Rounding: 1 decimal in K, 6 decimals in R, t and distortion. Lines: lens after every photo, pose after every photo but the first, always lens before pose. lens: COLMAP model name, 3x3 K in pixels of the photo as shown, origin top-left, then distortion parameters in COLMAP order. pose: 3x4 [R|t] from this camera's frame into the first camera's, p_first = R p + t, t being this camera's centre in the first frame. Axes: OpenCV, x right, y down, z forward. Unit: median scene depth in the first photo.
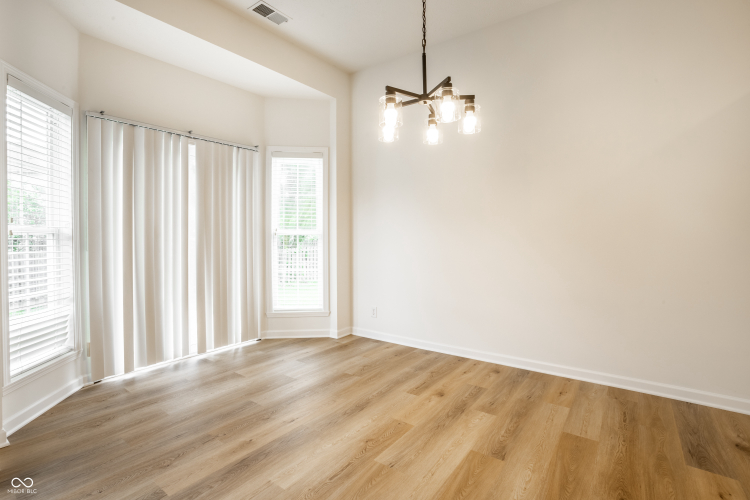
lens RADIAL K [[345.7, 0, 378.7], [0, 345.7, 244.5], [0, 0, 1]] dist [-0.039326, 0.004397]
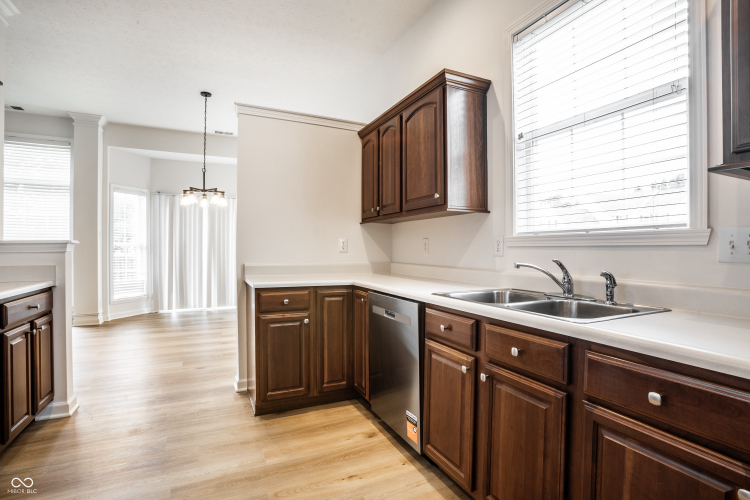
lens RADIAL K [[369.4, 0, 385.0], [0, 369.4, 249.7], [0, 0, 1]] dist [-0.054254, 0.014495]
pose [[0.897775, -0.002613, -0.440447, 1.704110], [-0.003450, 0.999910, -0.012965, 0.022796], [0.440441, 0.013159, 0.897685, -0.537987]]
